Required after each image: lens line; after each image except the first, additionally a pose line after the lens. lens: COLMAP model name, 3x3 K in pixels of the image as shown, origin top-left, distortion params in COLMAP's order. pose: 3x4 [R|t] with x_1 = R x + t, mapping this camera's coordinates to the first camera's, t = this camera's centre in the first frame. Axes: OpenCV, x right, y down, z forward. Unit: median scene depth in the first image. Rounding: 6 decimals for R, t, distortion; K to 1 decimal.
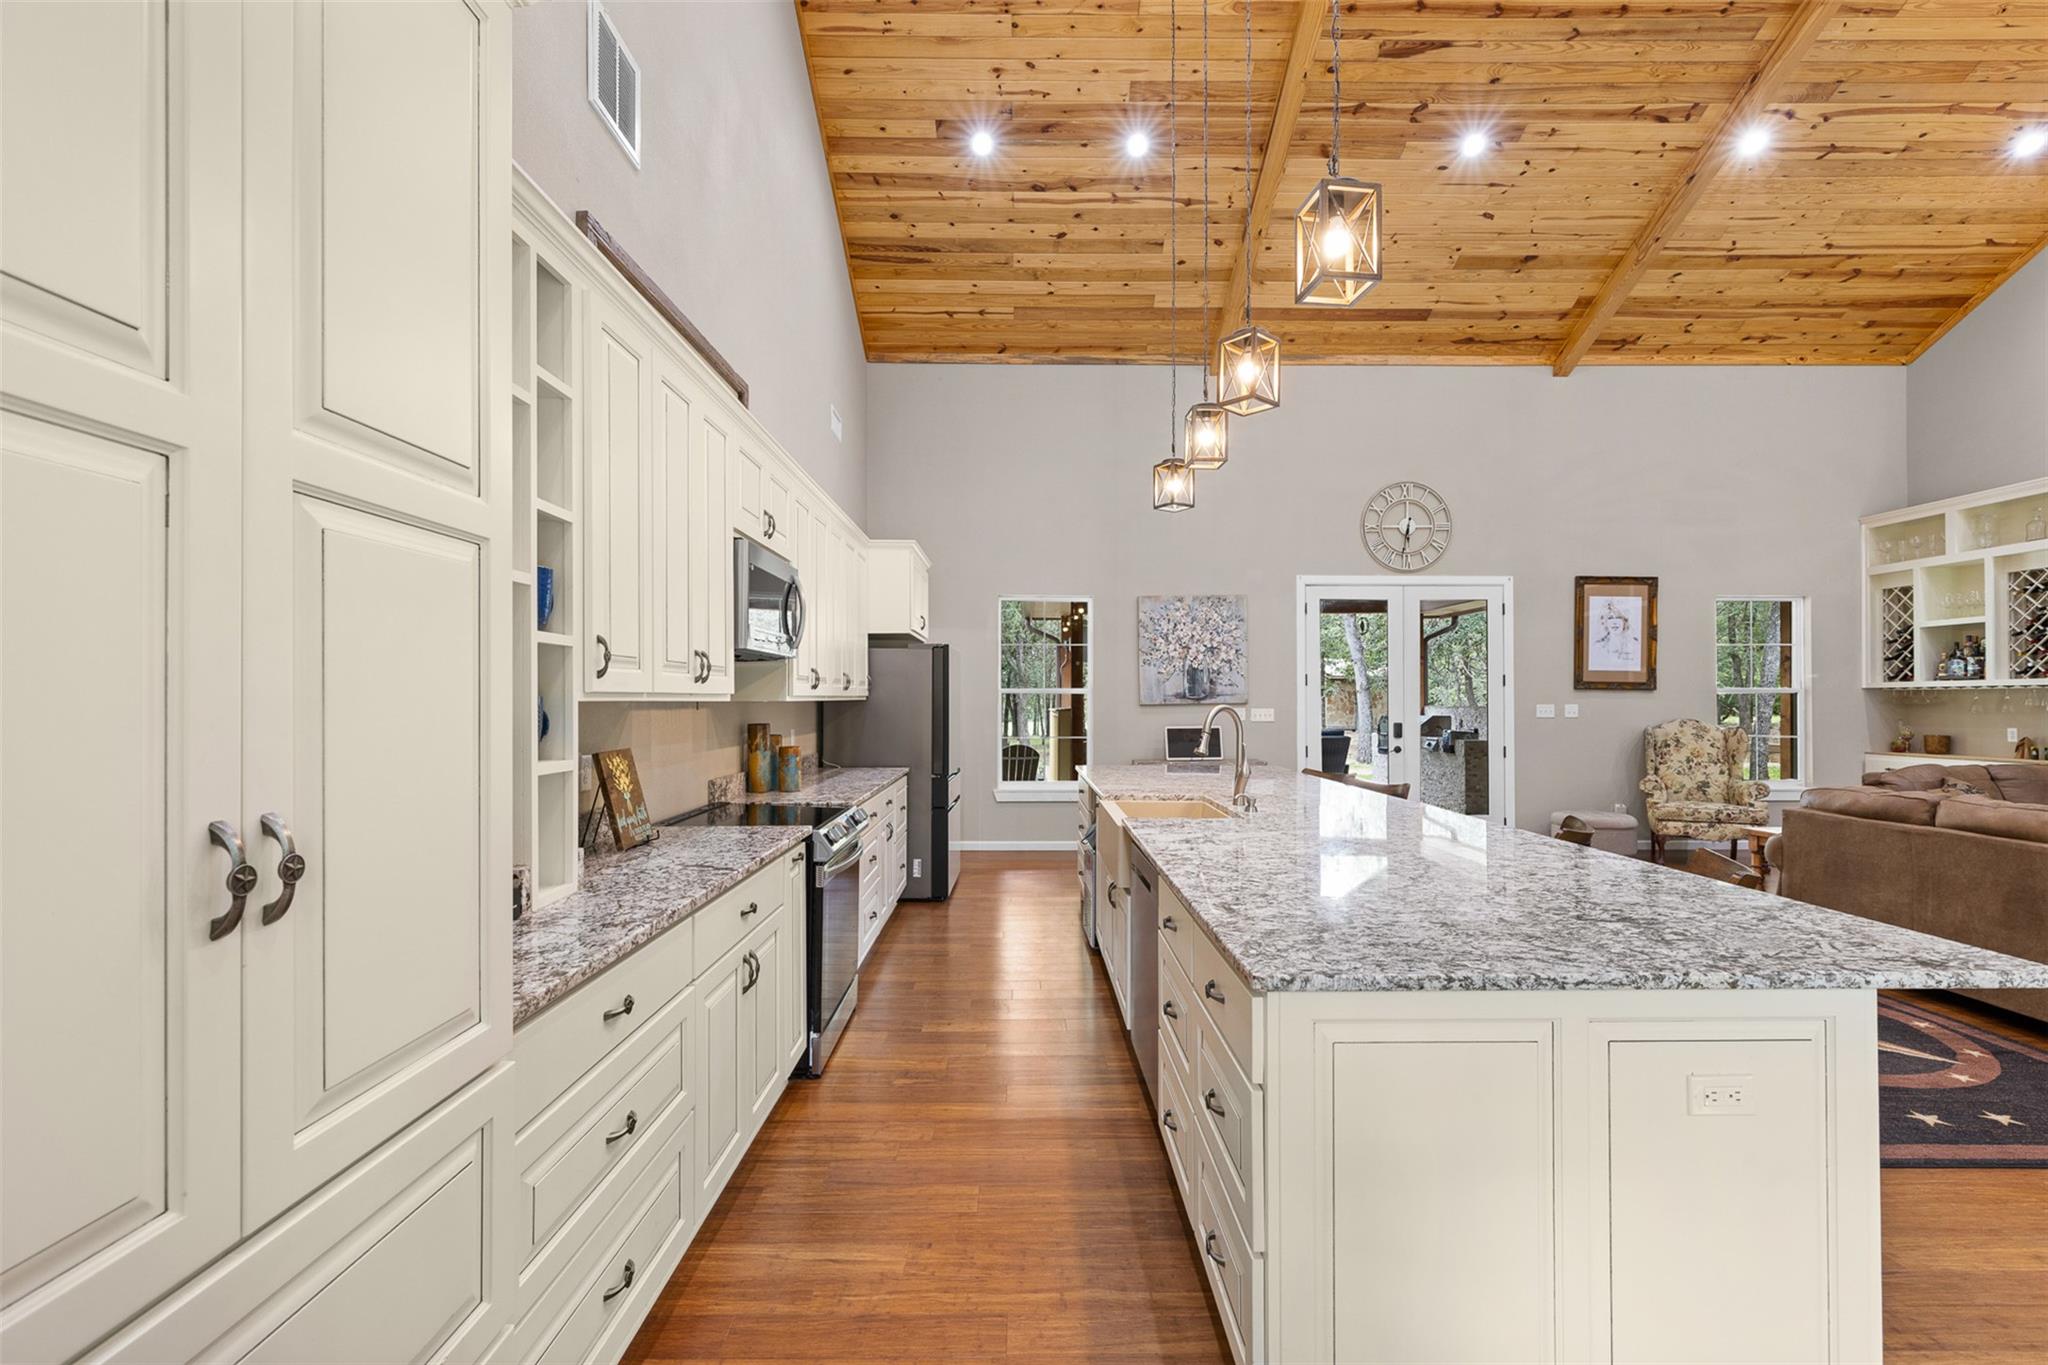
lens RADIAL K [[864.4, 0, 1023.0], [0, 864.4, 694.9], [0, 0, 1]] dist [0.000286, -0.000219]
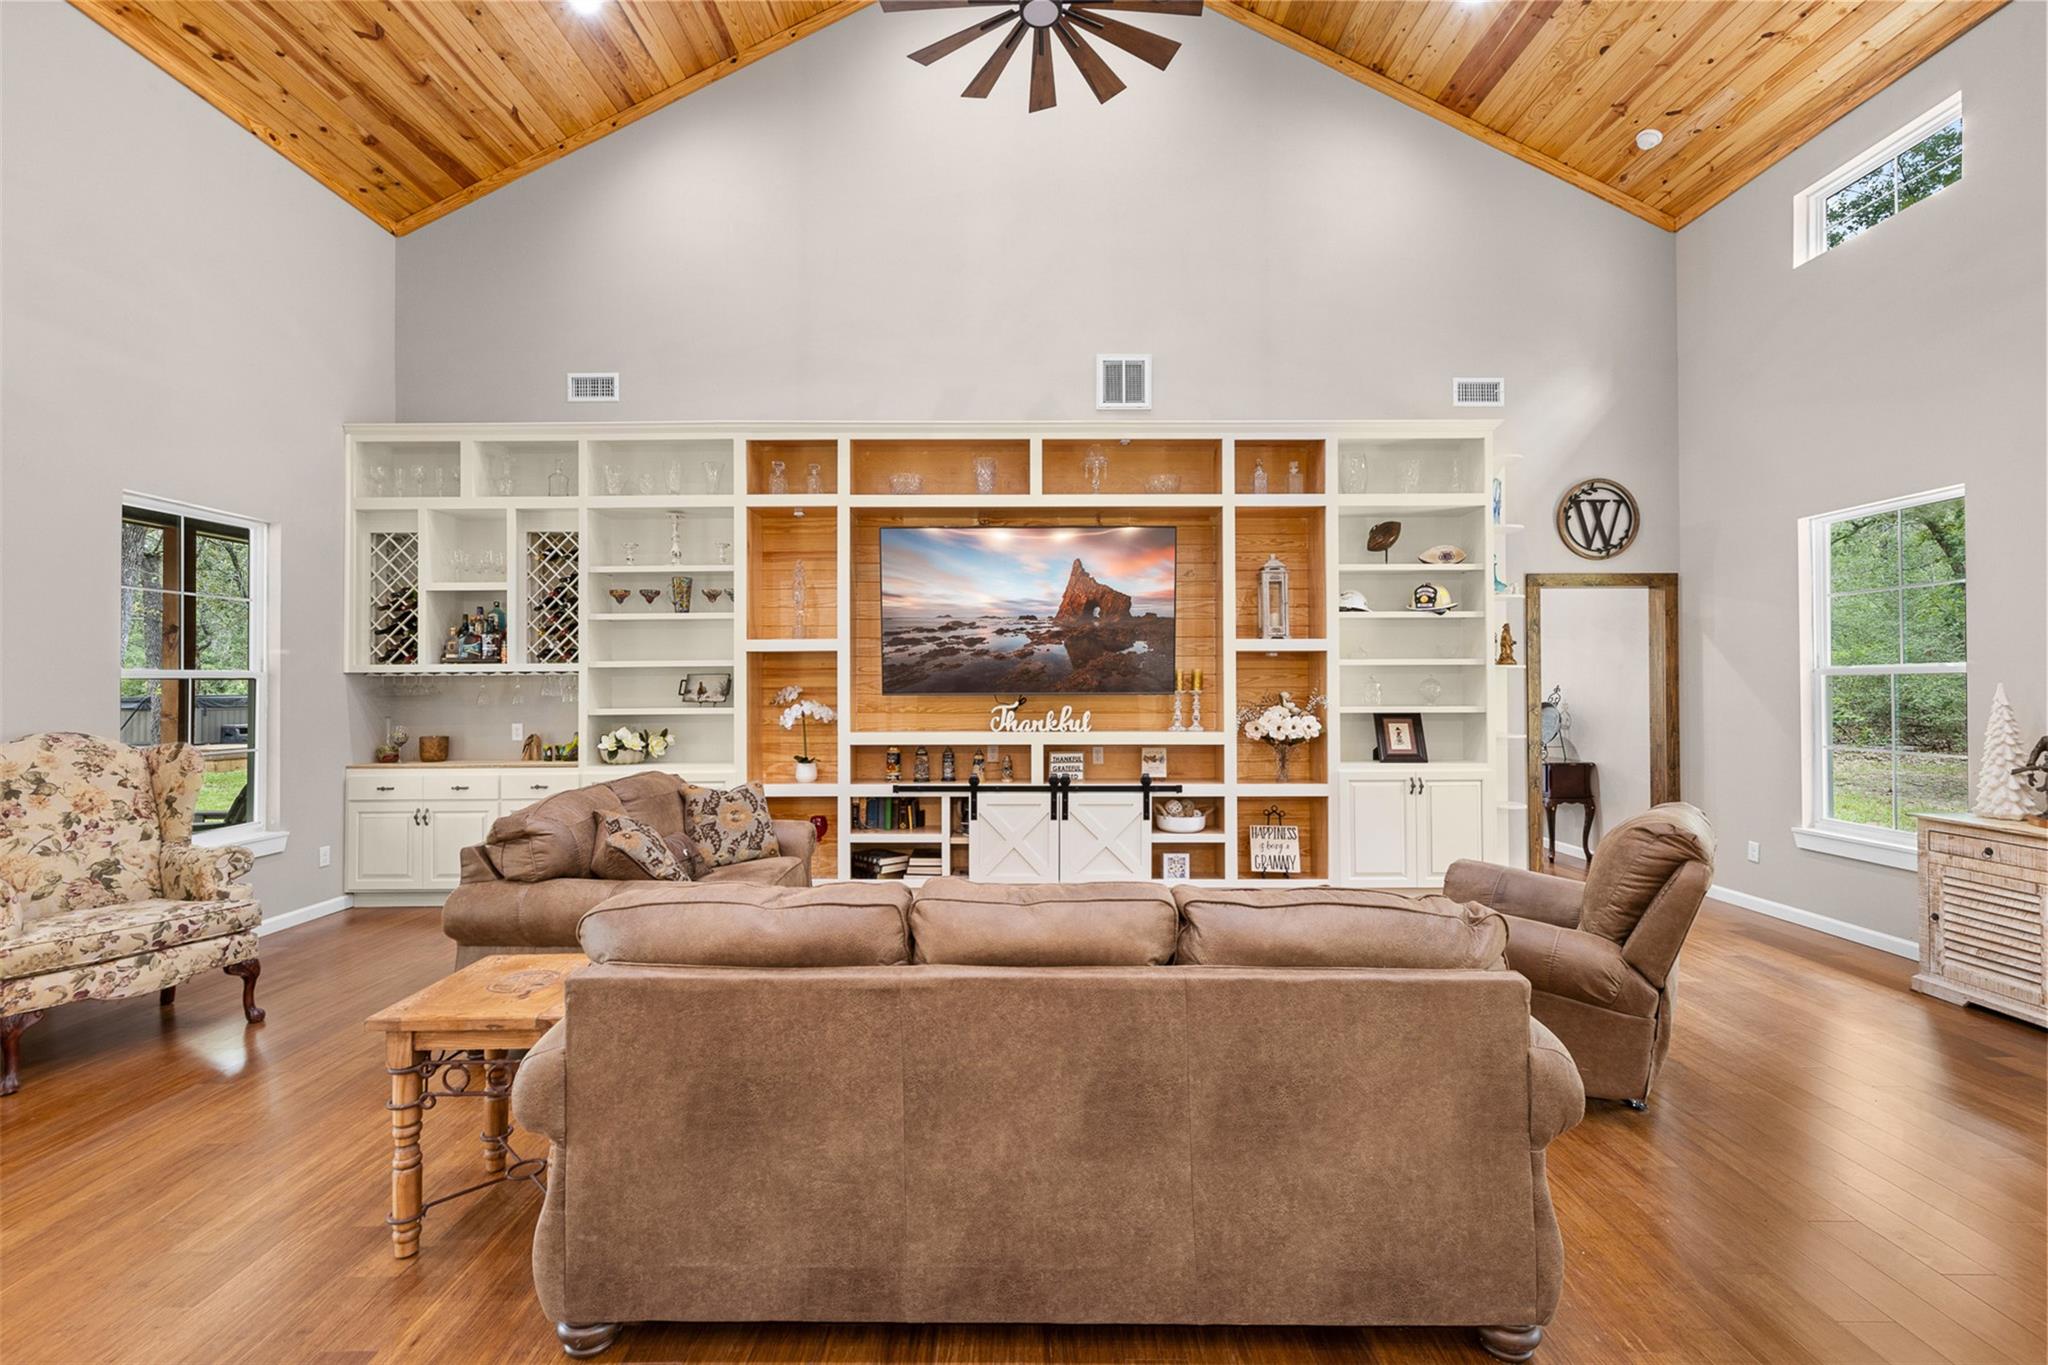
lens RADIAL K [[867.0, 0, 1022.3], [0, 867.0, 675.2], [0, 0, 1]] dist [0.000813, 0.000749]
pose [[0.000163, 0.013652, 0.999907, 0.302602], [-0.003113, 0.999902, -0.013651, 0.001847], [-0.999995, -0.003110, 0.000205, 0.489374]]
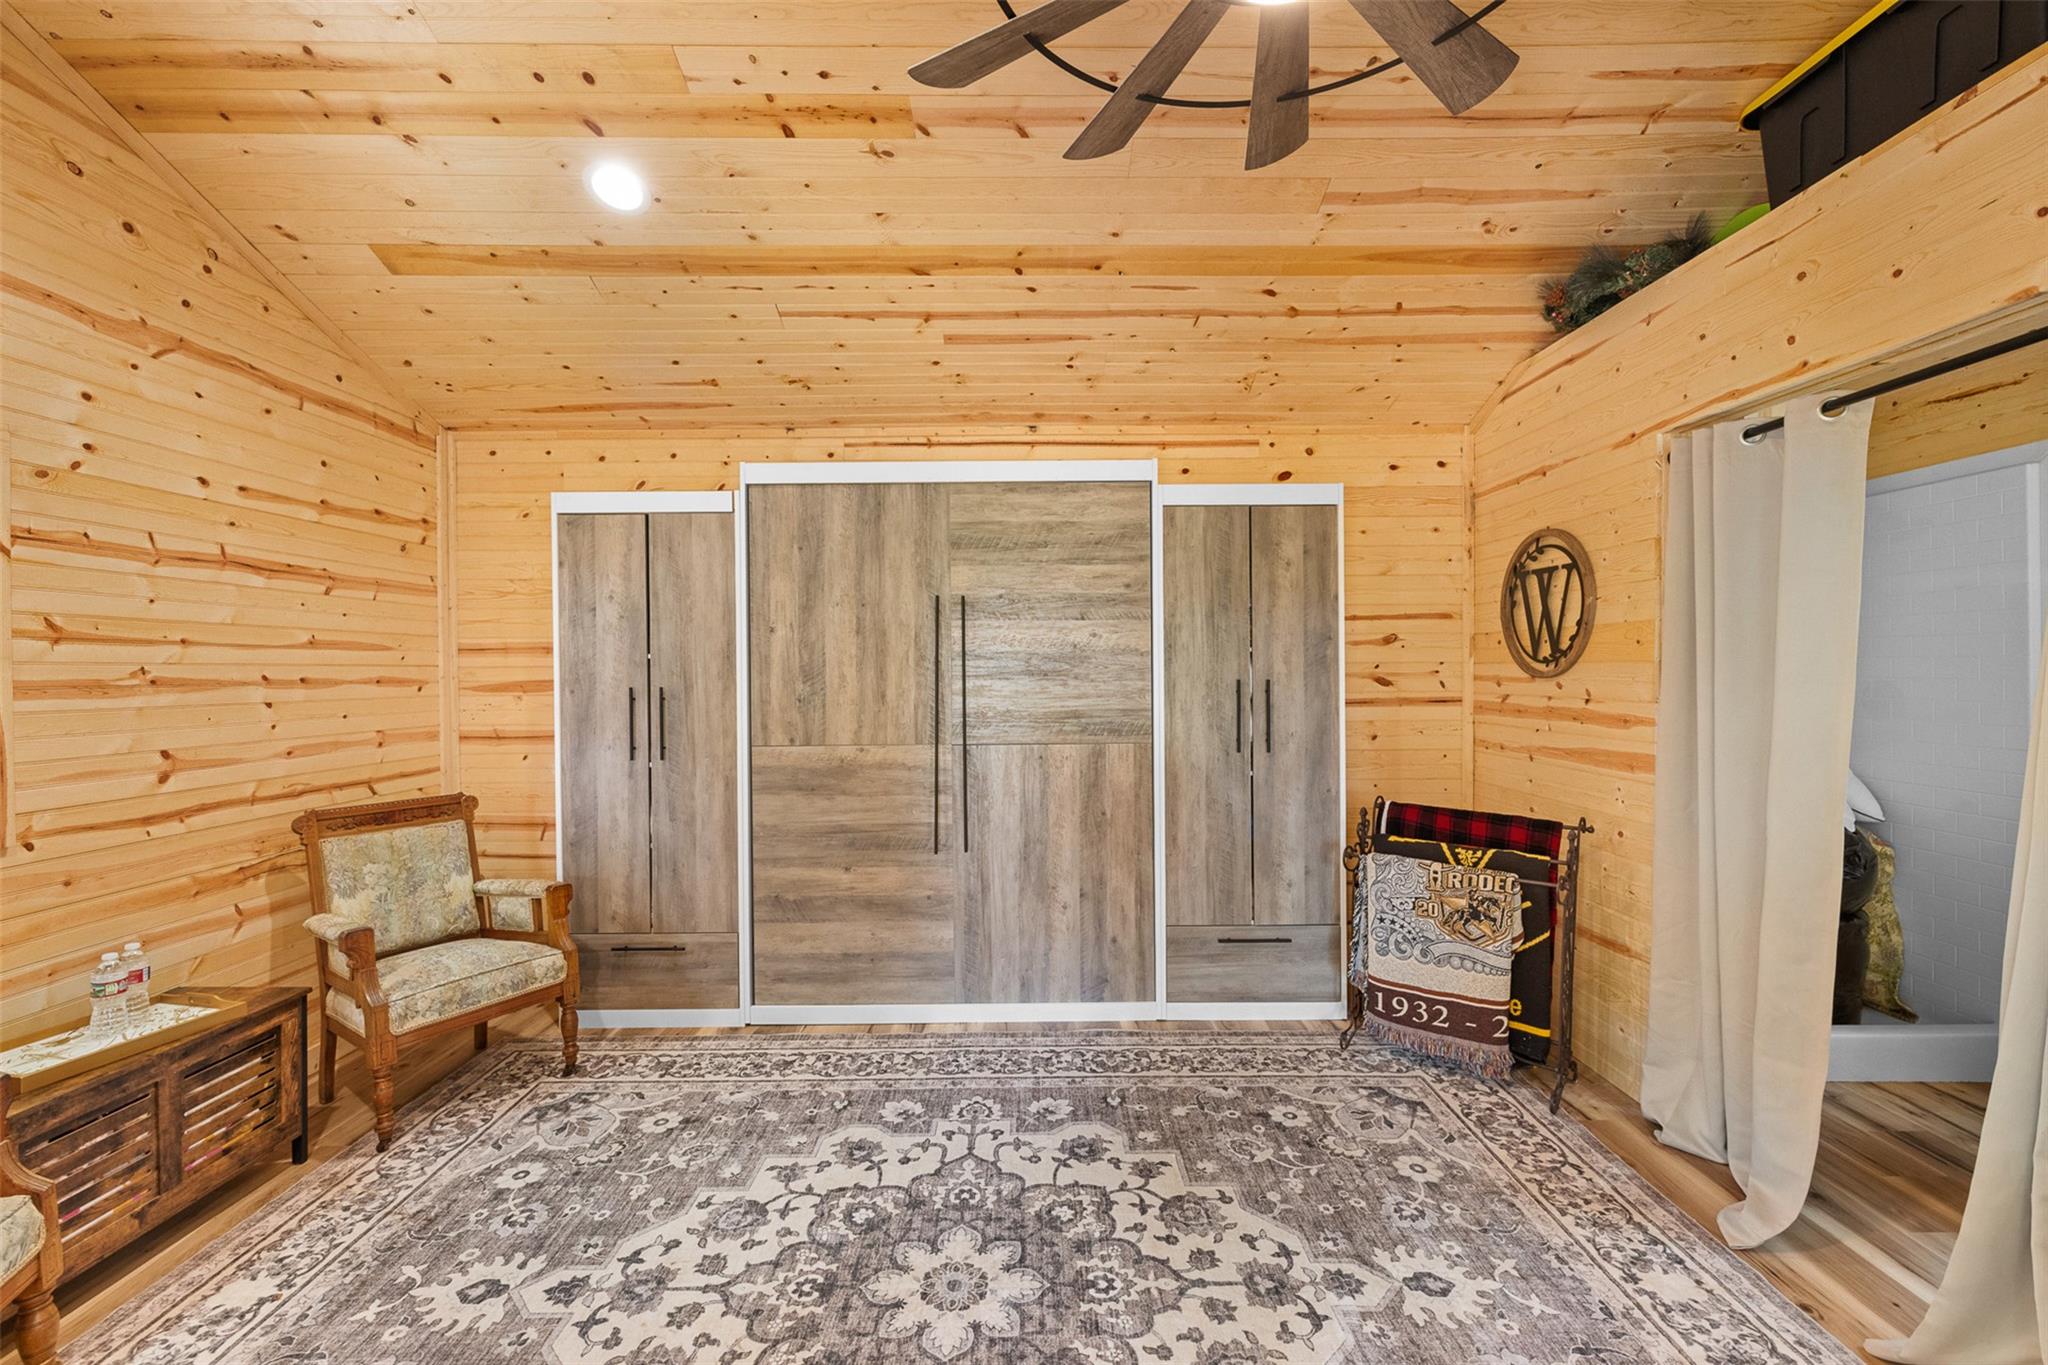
lens RADIAL K [[867.0, 0, 1022.3], [0, 867.0, 675.2], [0, 0, 1]] dist [0.000813, 0.000749]
pose [[0.999993, -0.002969, 0.002266, 0.815344], [0.002946, 0.999946, 0.009976, -0.118842], [-0.002295, -0.009970, 0.999948, -0.443852]]
